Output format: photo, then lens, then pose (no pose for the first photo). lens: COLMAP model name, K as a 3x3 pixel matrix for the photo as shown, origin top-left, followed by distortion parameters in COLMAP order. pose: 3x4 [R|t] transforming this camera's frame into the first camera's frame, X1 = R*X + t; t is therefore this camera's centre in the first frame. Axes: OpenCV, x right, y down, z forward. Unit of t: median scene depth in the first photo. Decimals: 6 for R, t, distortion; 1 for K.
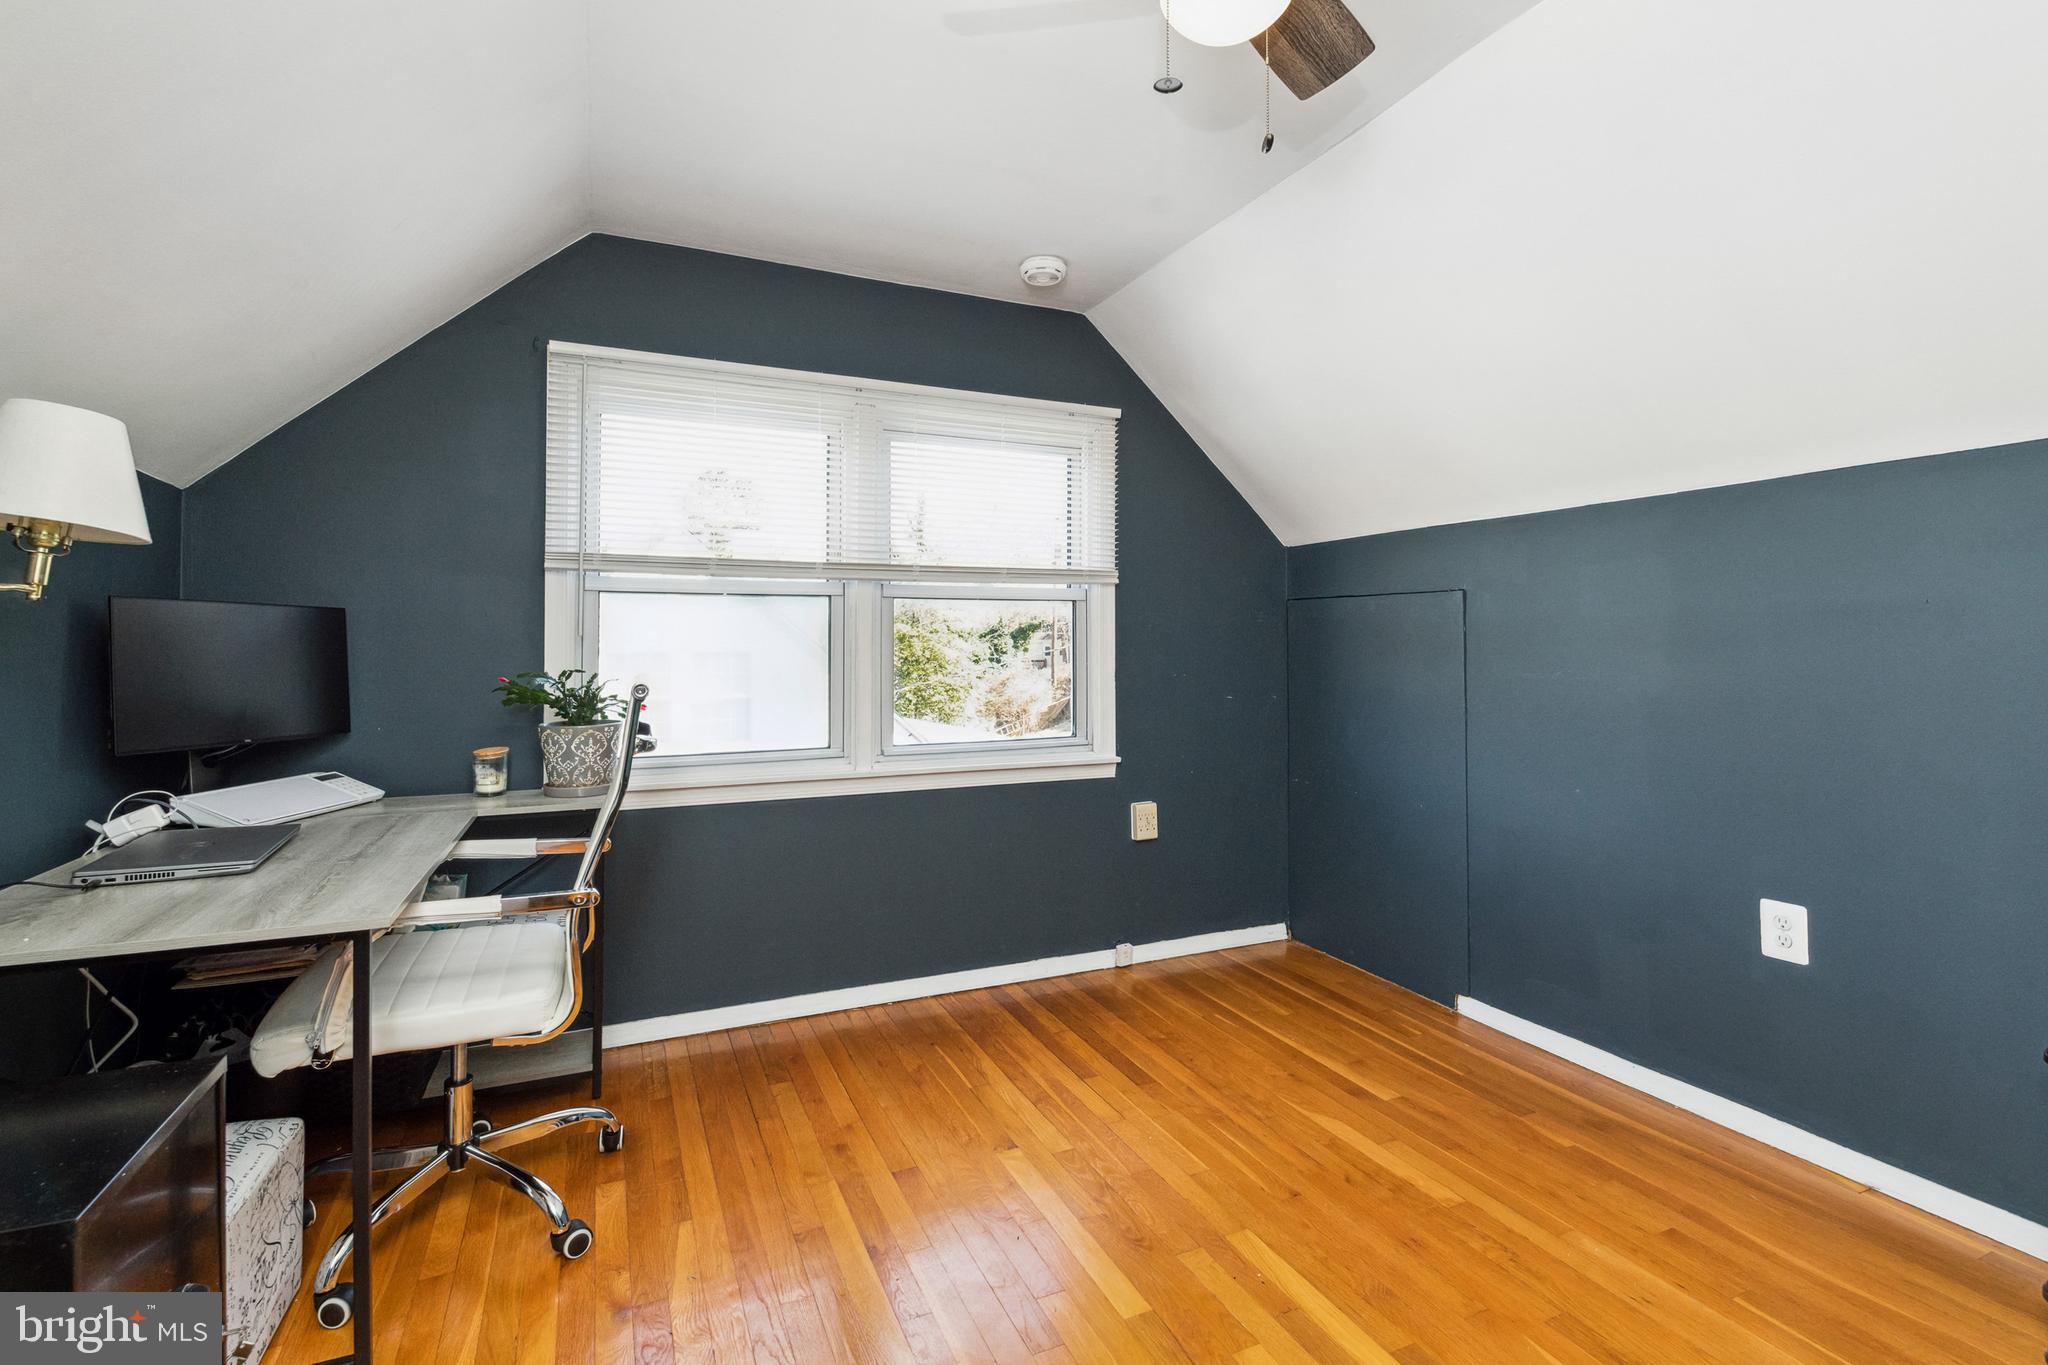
lens RADIAL K [[931.8, 0, 1028.9], [0, 931.8, 630.2], [0, 0, 1]] dist [-0.000531, 0.014428]
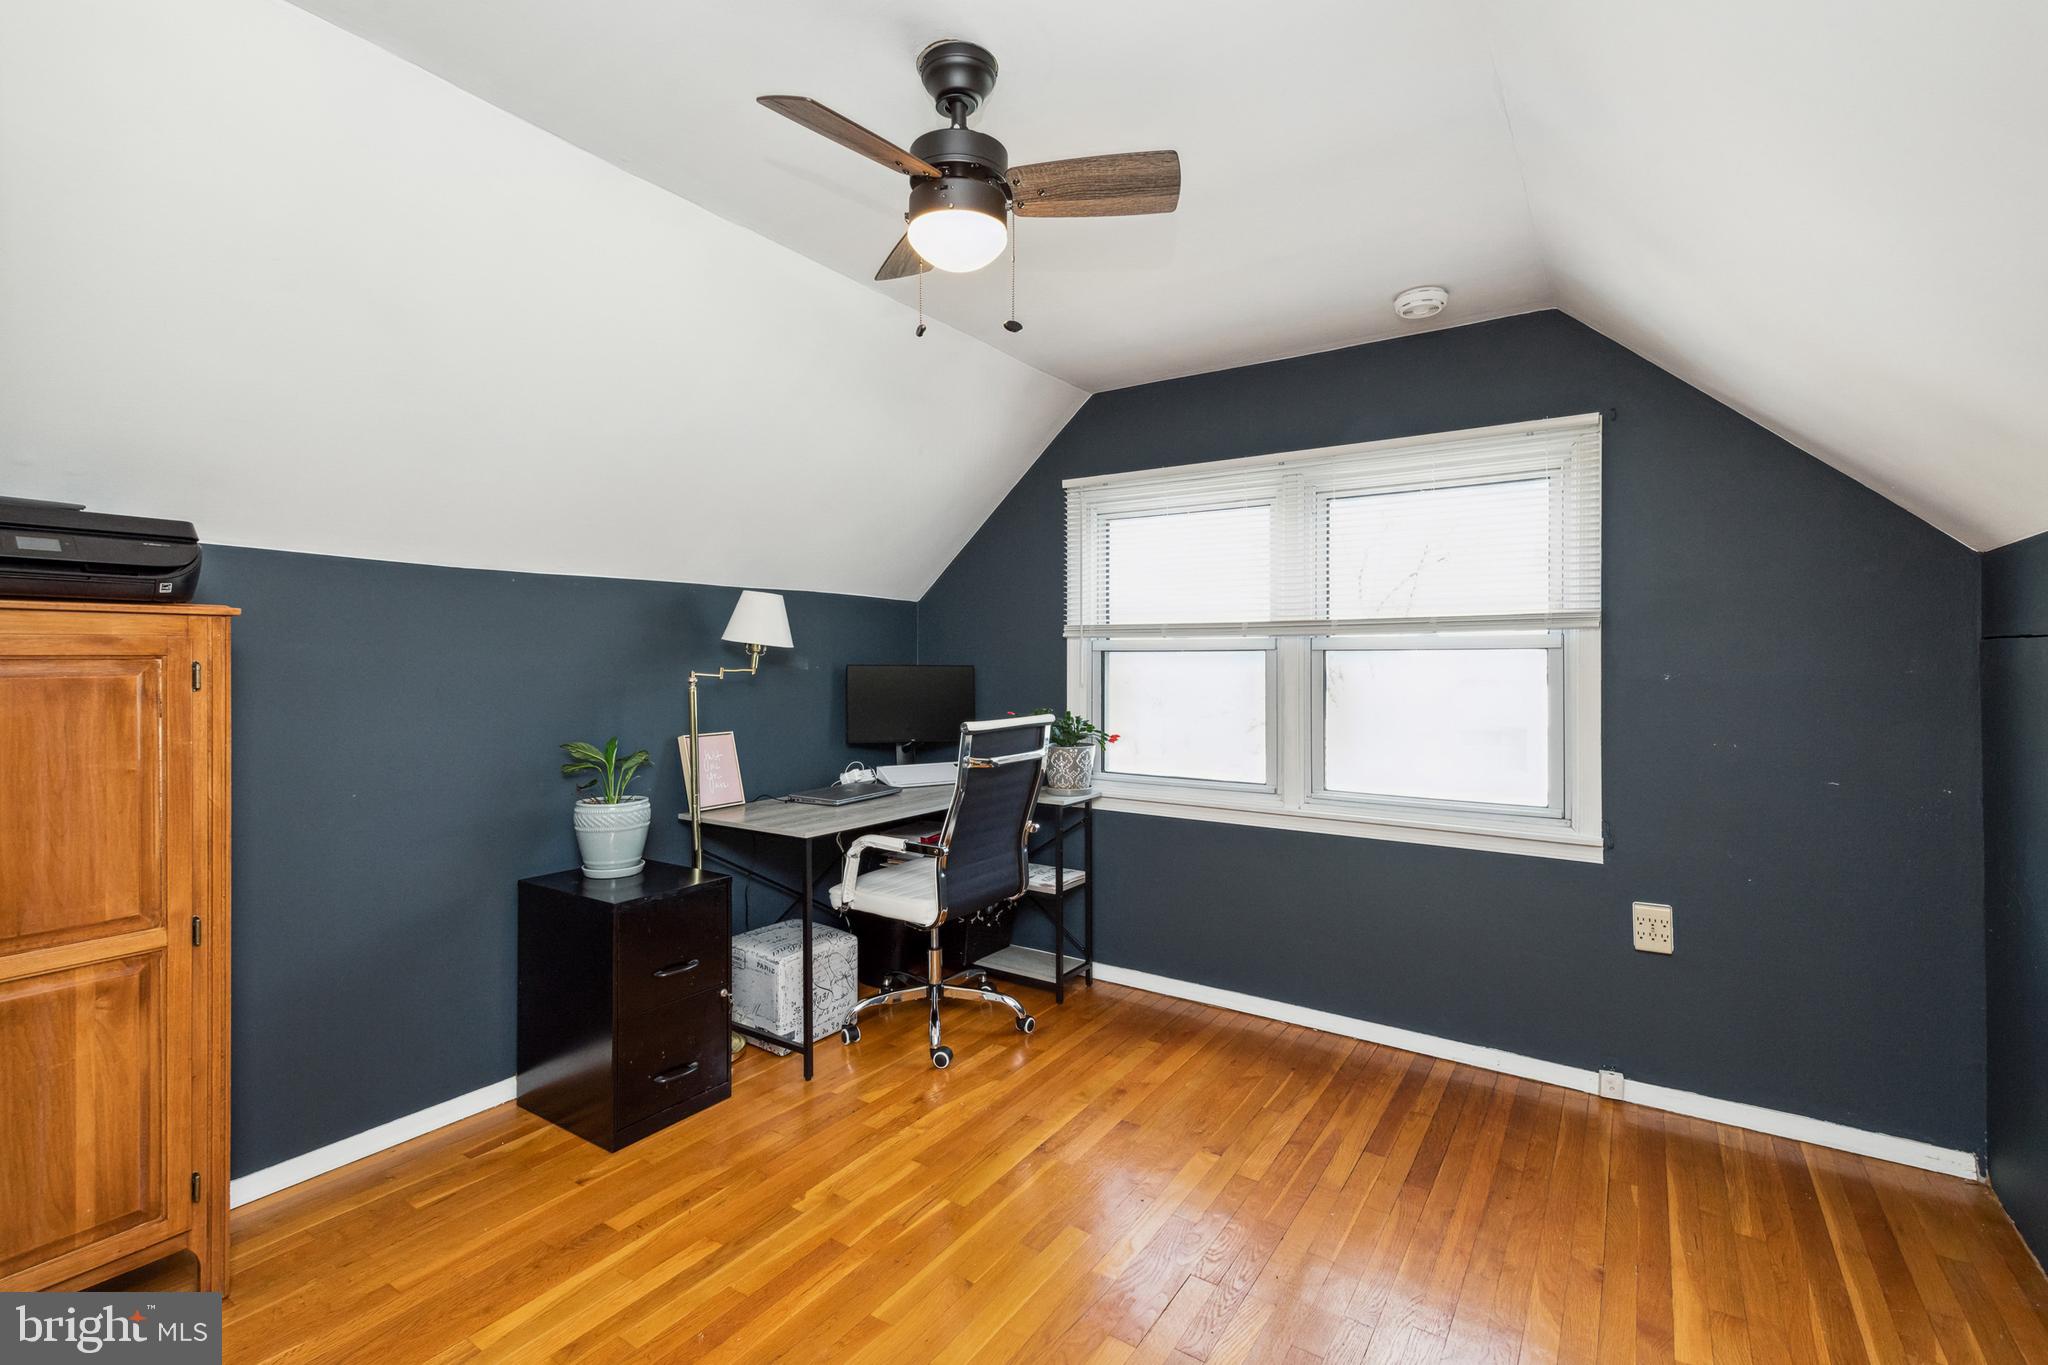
lens RADIAL K [[919.9, 0, 1021.1], [0, 919.9, 659.3], [0, 0, 1]] dist [0.004669, -0.000406]
pose [[0.519916, -0.001702, -0.854216, 0.584900], [0.009759, 0.999945, 0.003947, -0.033006], [0.854162, -0.010389, 0.519904, 0.167278]]
